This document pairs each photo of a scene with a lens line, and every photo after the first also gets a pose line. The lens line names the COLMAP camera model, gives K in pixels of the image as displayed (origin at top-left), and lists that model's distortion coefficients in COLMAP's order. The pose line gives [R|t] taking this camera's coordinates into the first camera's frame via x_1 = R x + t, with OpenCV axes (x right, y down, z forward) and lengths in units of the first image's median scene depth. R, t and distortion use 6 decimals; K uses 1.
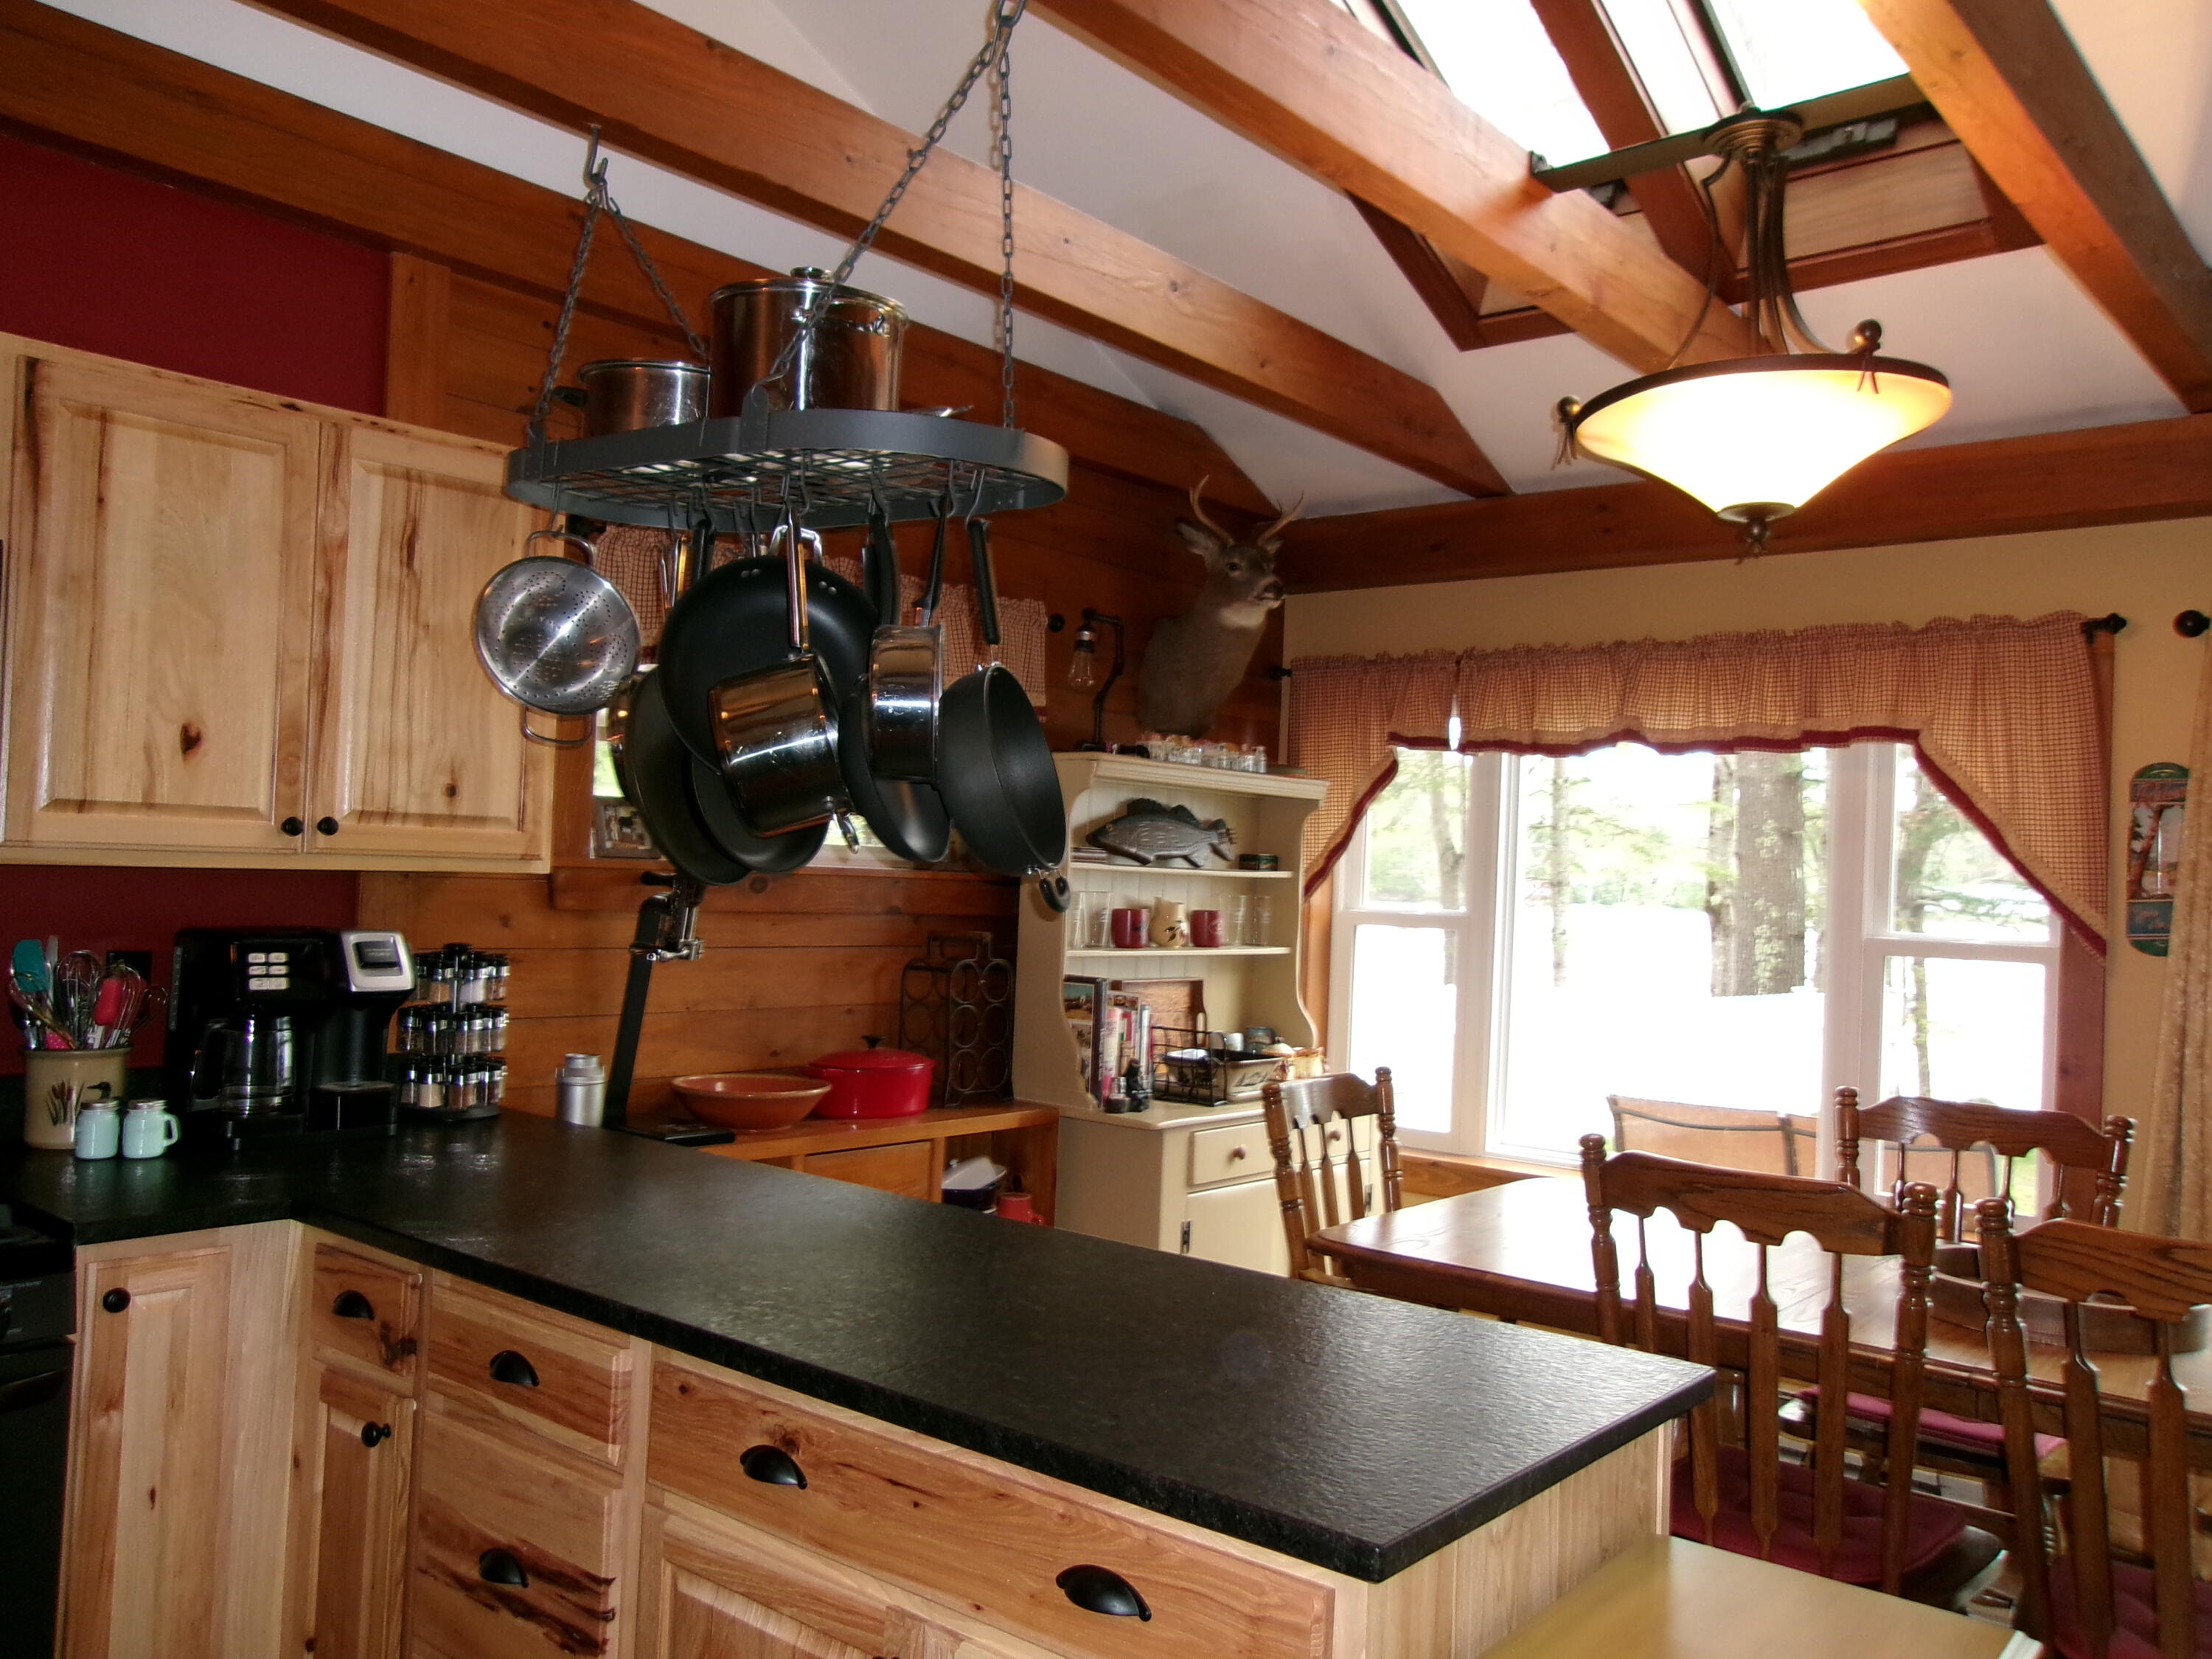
lens RADIAL K [[1737.5, 0, 1112.0], [0, 1737.5, 837.8], [0, 0, 1]] dist [-0.018829, 0.049336]
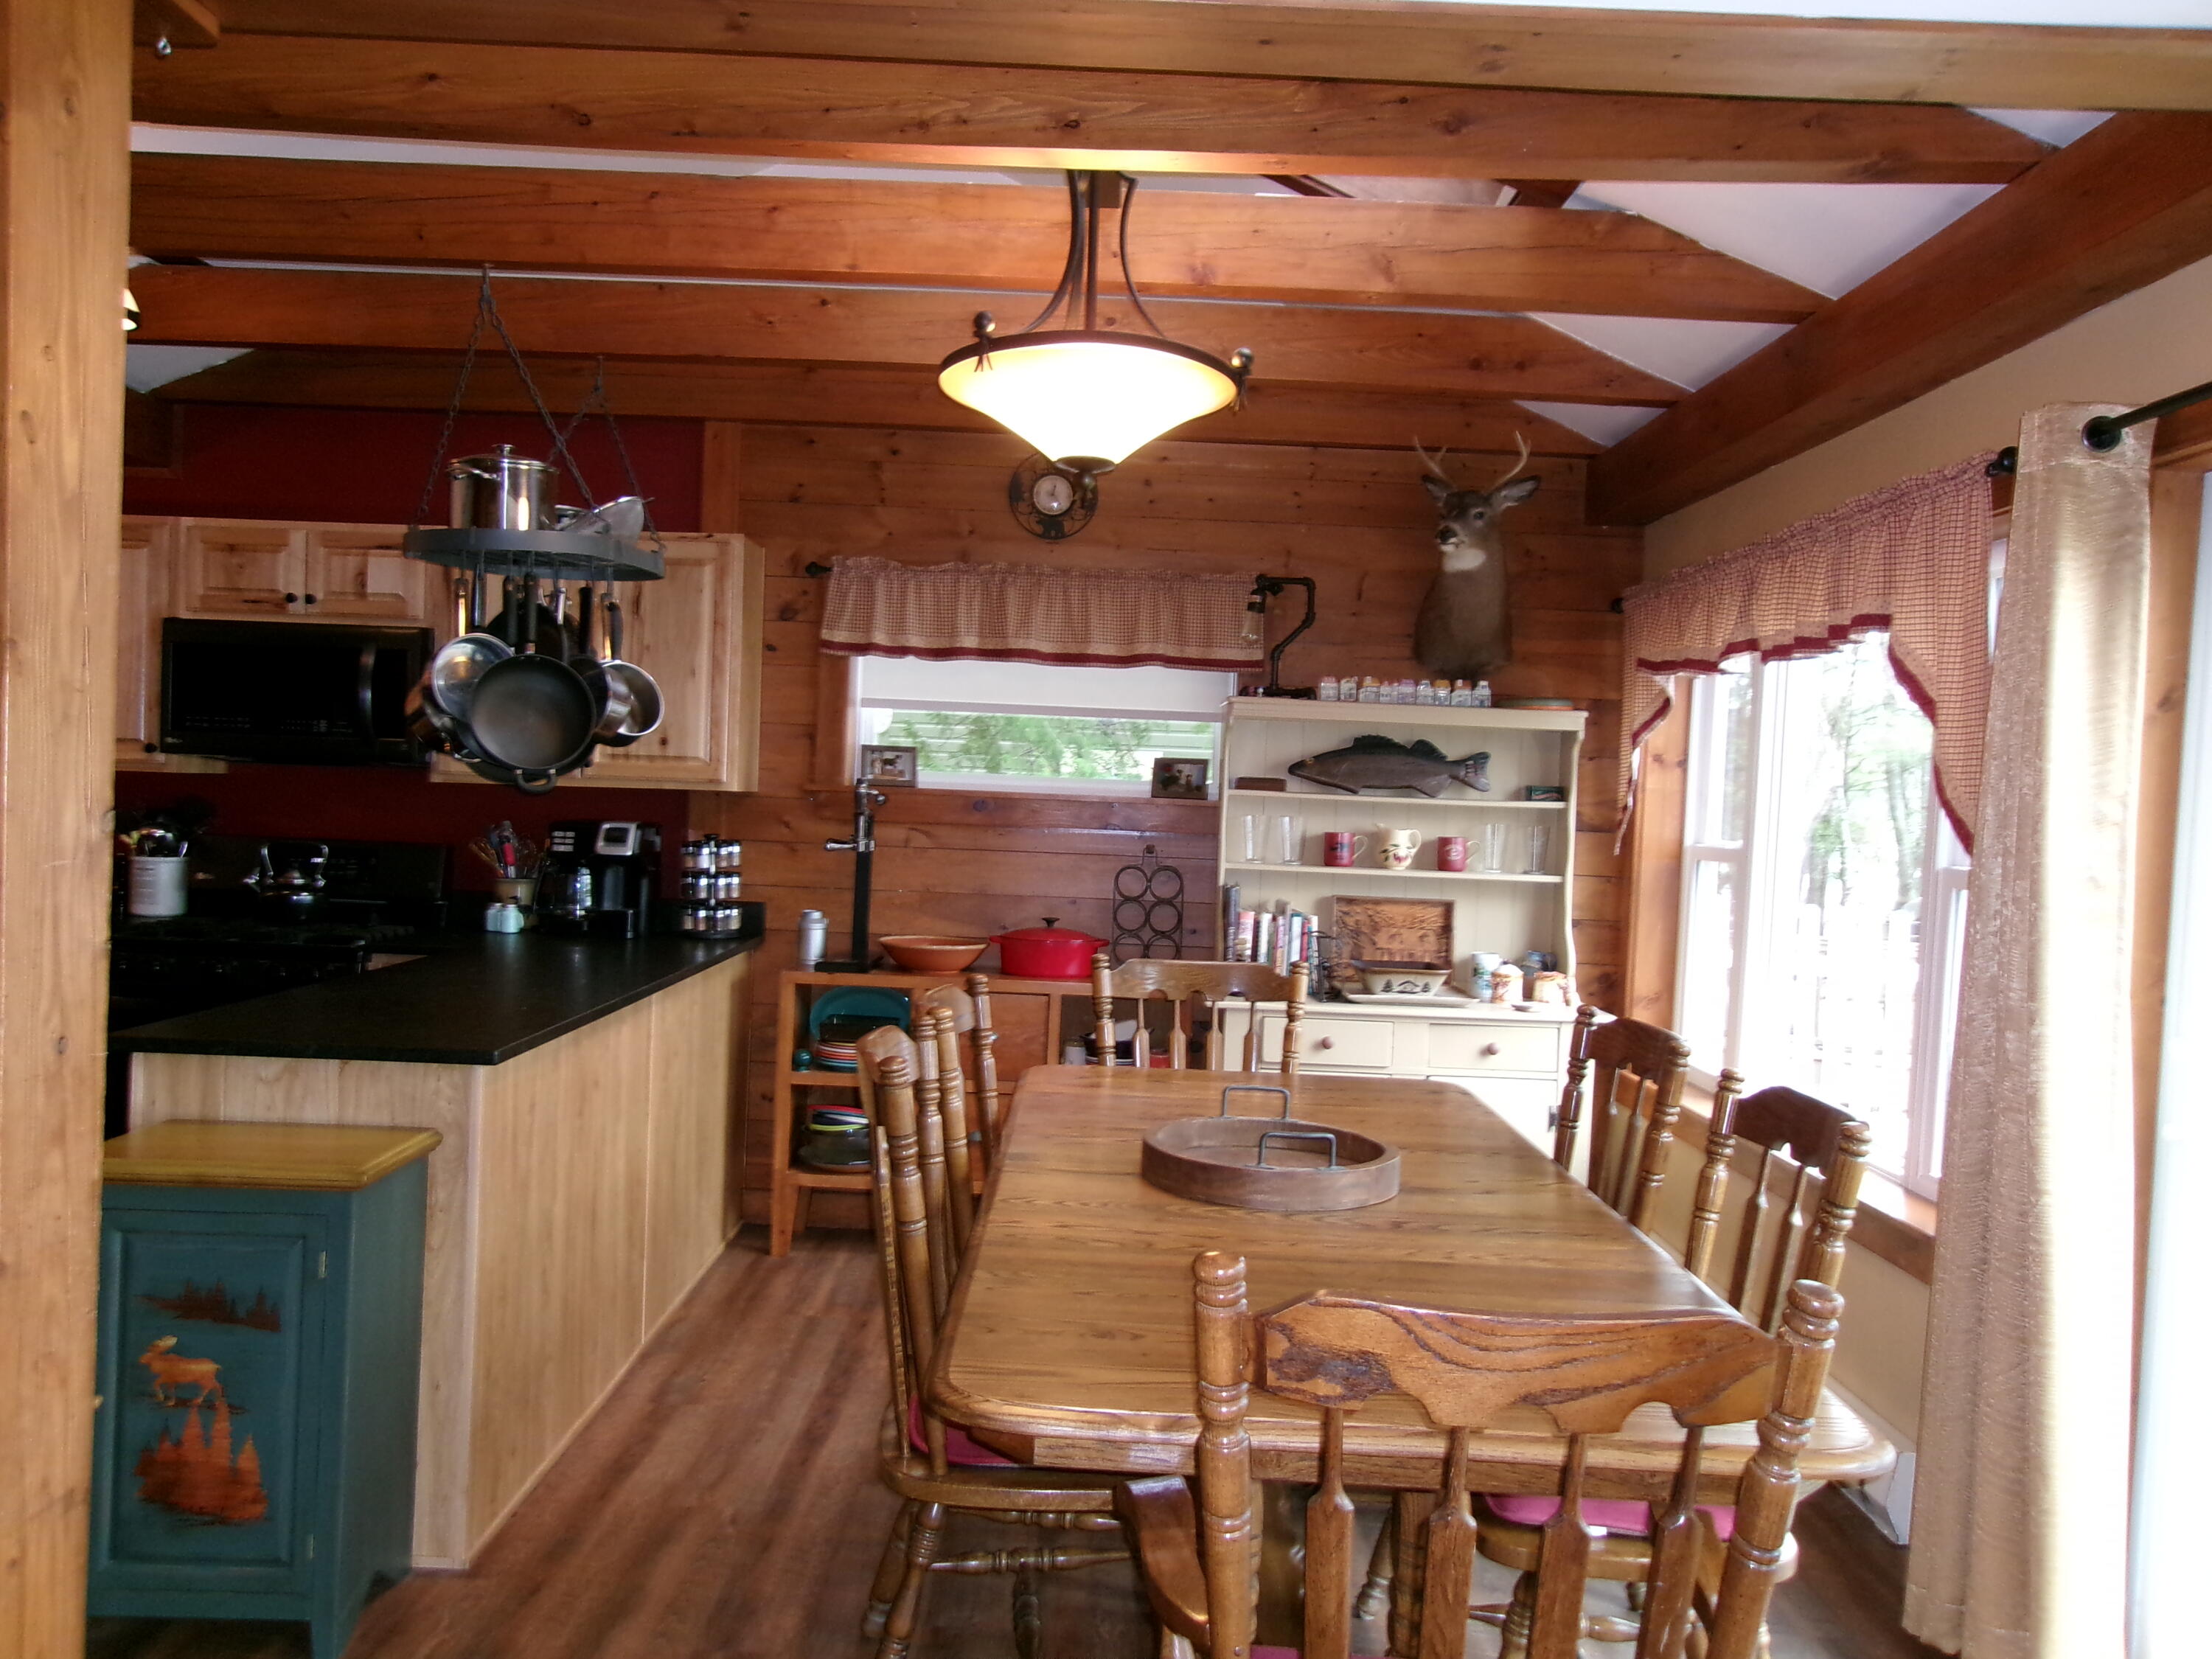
lens RADIAL K [[1737.5, 0, 1108.7], [0, 1737.5, 840.5], [0, 0, 1]] dist [-0.018829, 0.049336]
pose [[0.640546, 0.007536, -0.767882, 0.915203], [0.000306, 0.999949, 0.010069, 0.040129], [0.767919, -0.006685, 0.640512, 0.178596]]
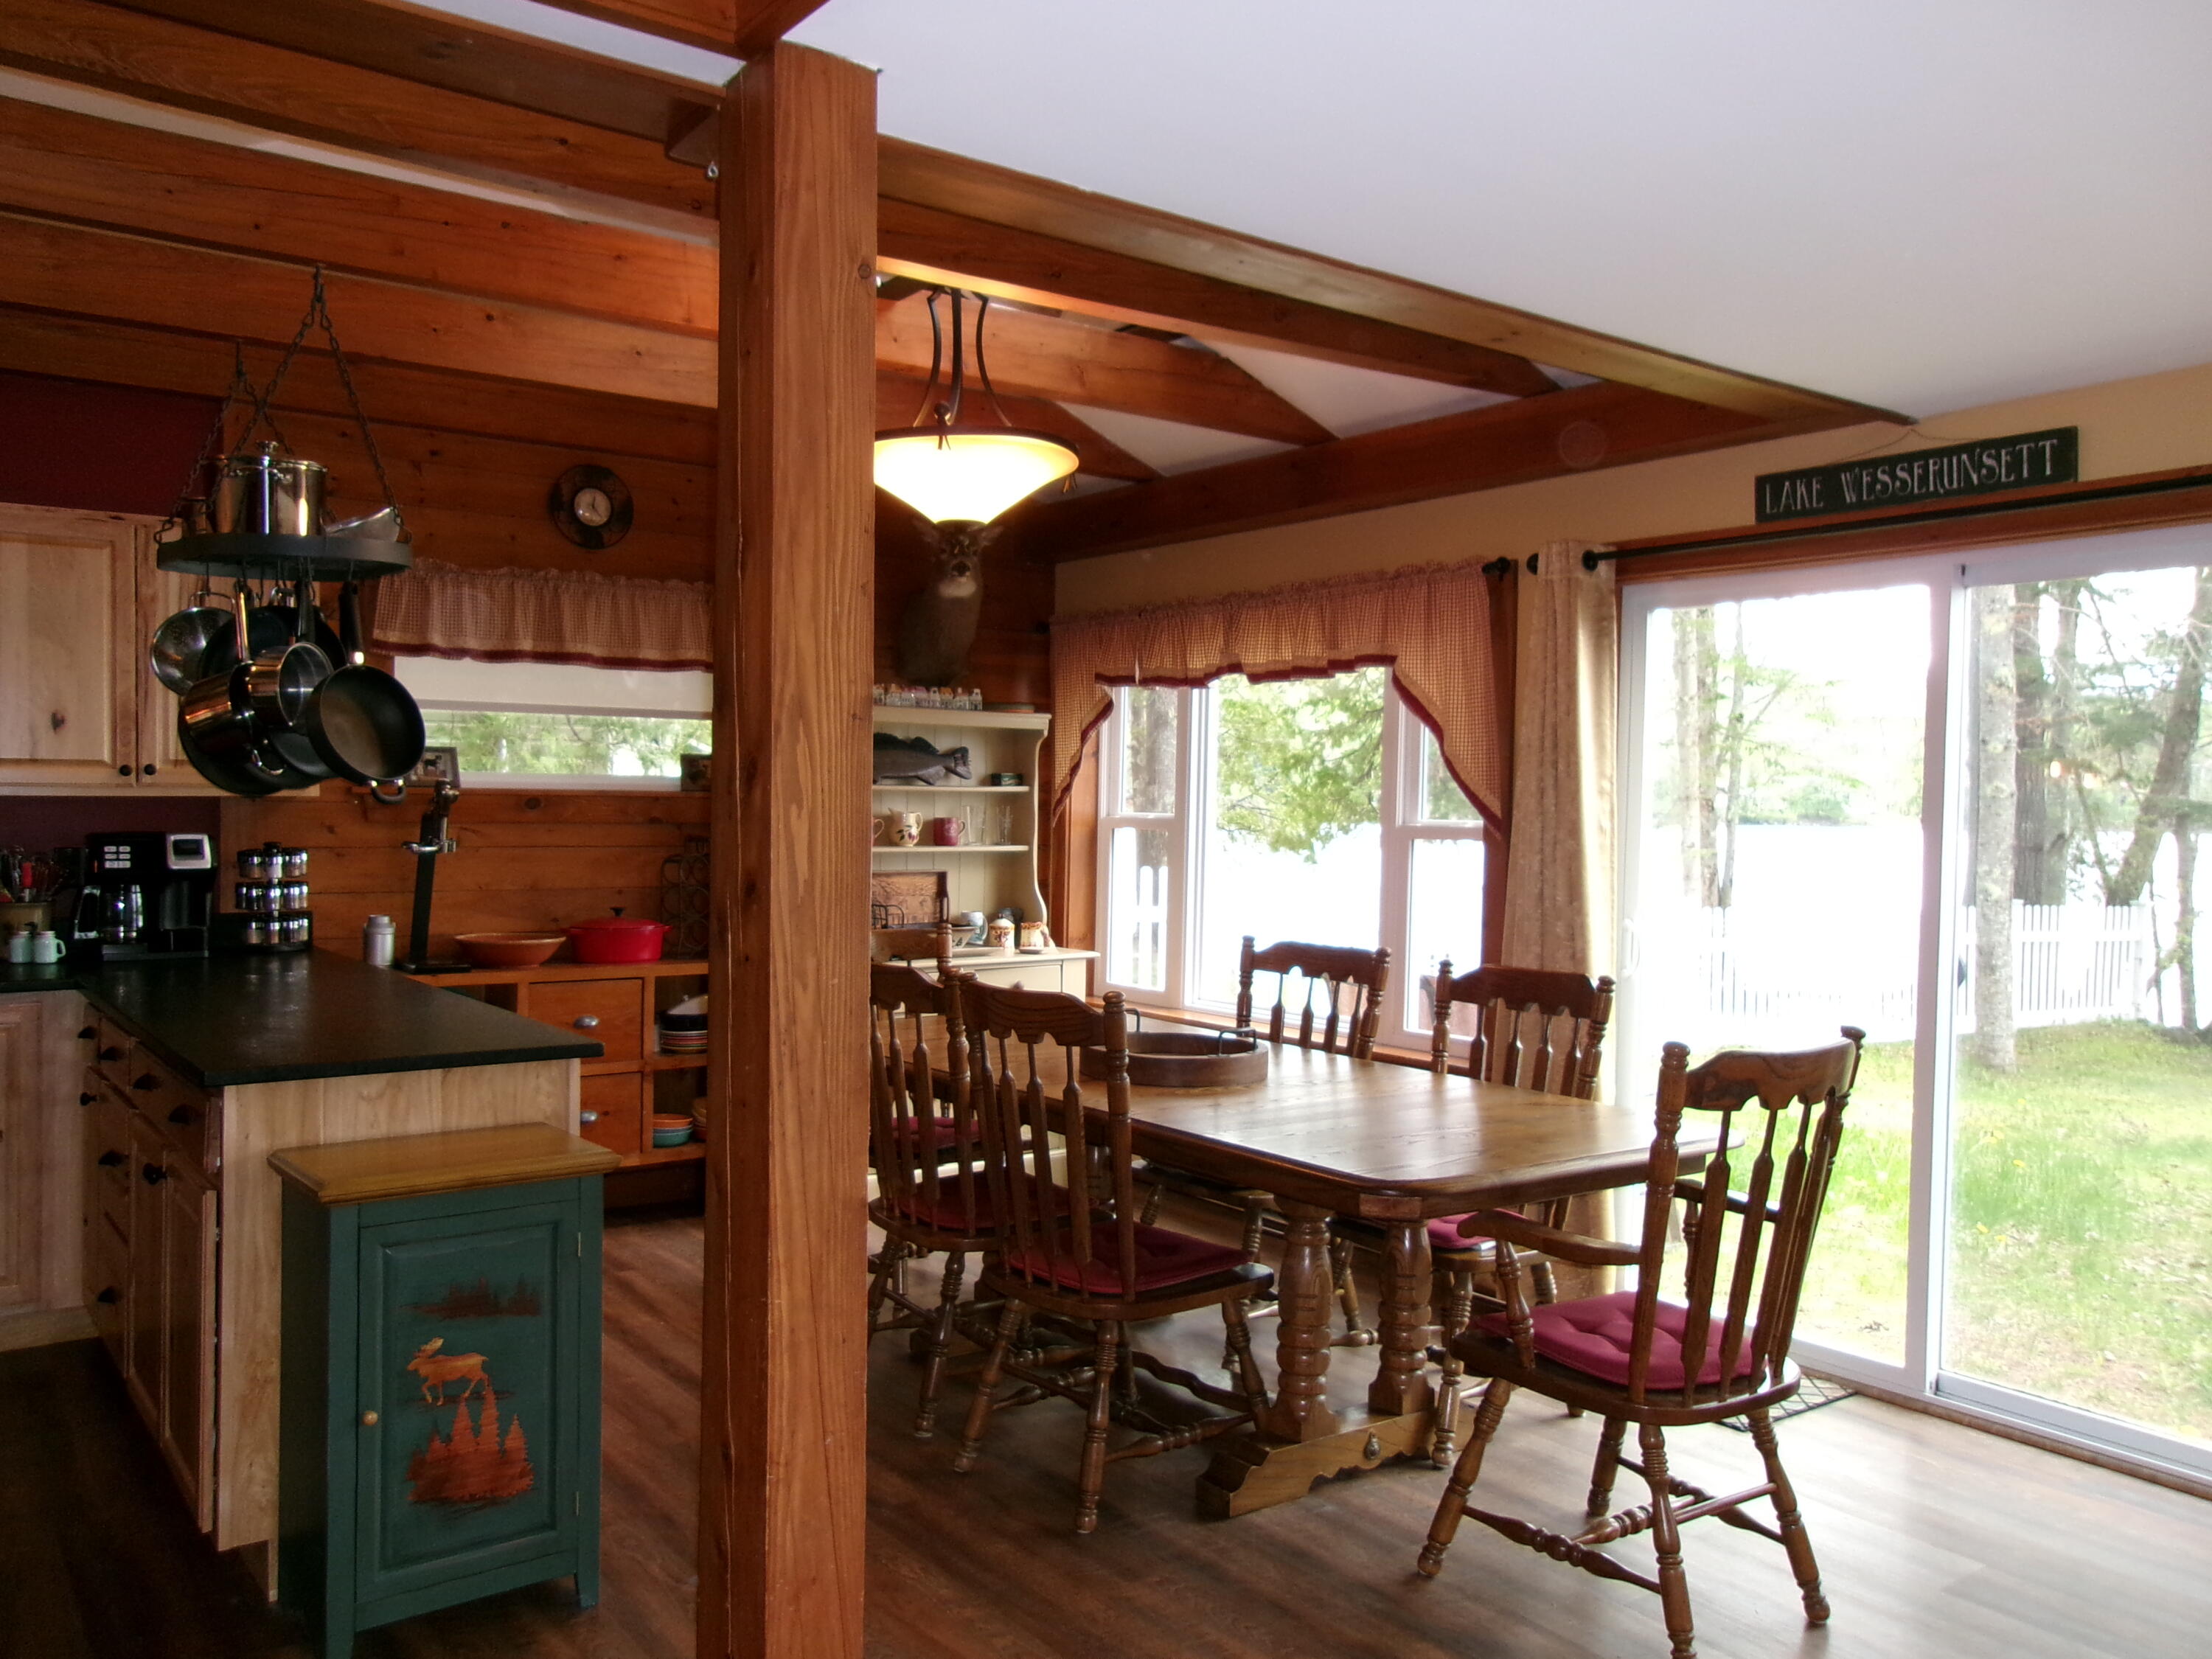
lens RADIAL K [[1737.5, 0, 1109.4], [0, 1737.5, 844.7], [0, 0, 1]] dist [-0.018829, 0.049336]
pose [[0.970615, -0.020556, -0.239756, 0.594042], [0.030027, 0.998904, 0.035914, 0.023295], [0.238755, -0.042058, 0.970169, -0.282997]]
